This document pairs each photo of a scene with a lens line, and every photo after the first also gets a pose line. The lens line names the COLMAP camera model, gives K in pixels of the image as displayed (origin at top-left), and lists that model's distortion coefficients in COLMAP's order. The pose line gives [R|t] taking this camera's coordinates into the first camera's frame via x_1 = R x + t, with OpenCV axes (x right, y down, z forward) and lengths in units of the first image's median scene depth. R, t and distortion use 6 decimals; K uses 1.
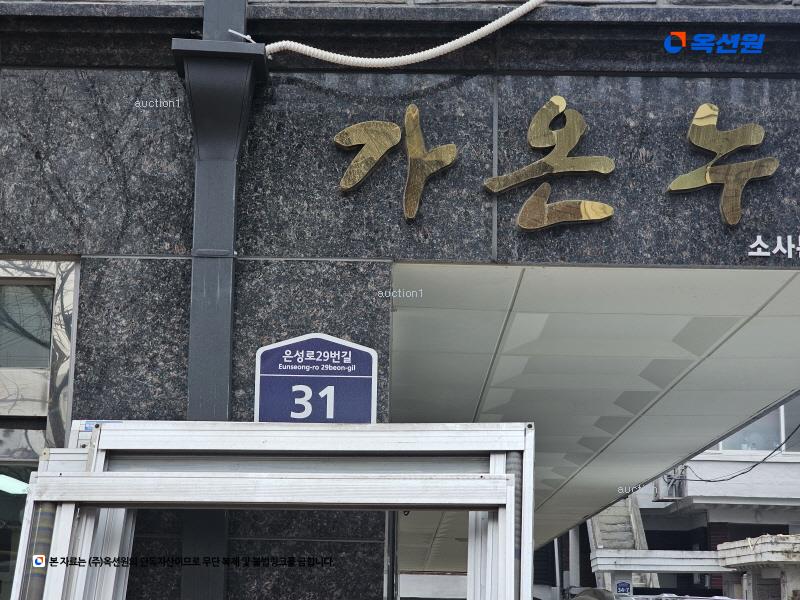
lens RADIAL K [[1613.1, 0, 400.0], [0, 1613.1, 300.0], [0, 0, 1]] dist [0.001746, 0.000454]
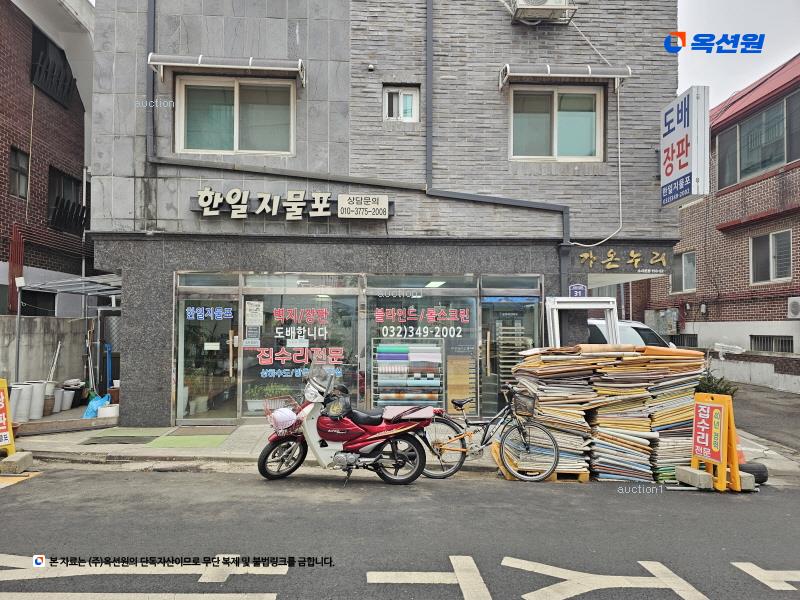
lens RADIAL K [[533.1, 0, 395.3], [0, 533.1, 310.0], [0, 0, 1]] dist [0.082346, -0.072889]
pose [[0.998491, -0.010296, 0.053945, -0.984642], [0.000873, 0.985120, 0.171865, -0.275194], [-0.054912, -0.171558, 0.983642, -1.314638]]
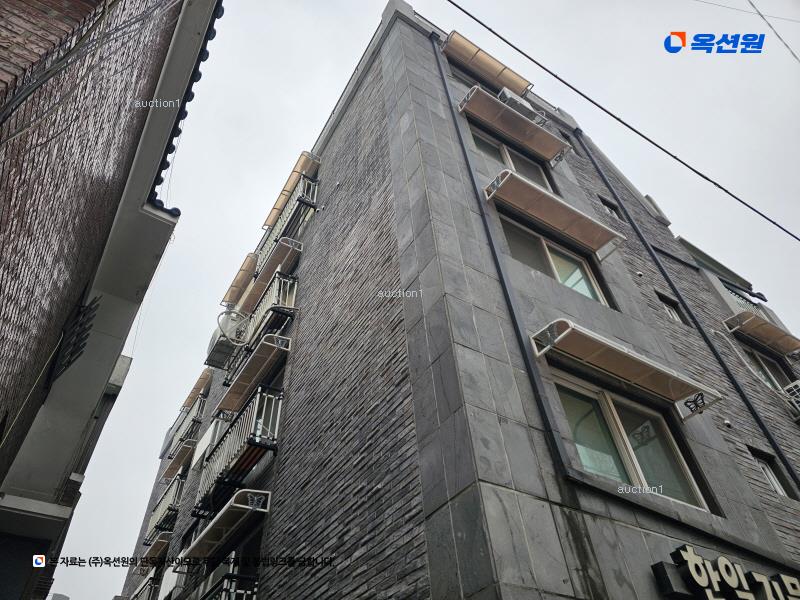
lens RADIAL K [[530.1, 0, 388.1], [0, 530.1, 310.1], [0, 0, 1]] dist [0.080682, -0.068940]
pose [[0.845999, 0.344128, 0.407261, -2.794669], [-0.054439, 0.815586, -0.576070, -0.108497], [-0.530398, 0.465183, 0.708719, 0.314751]]
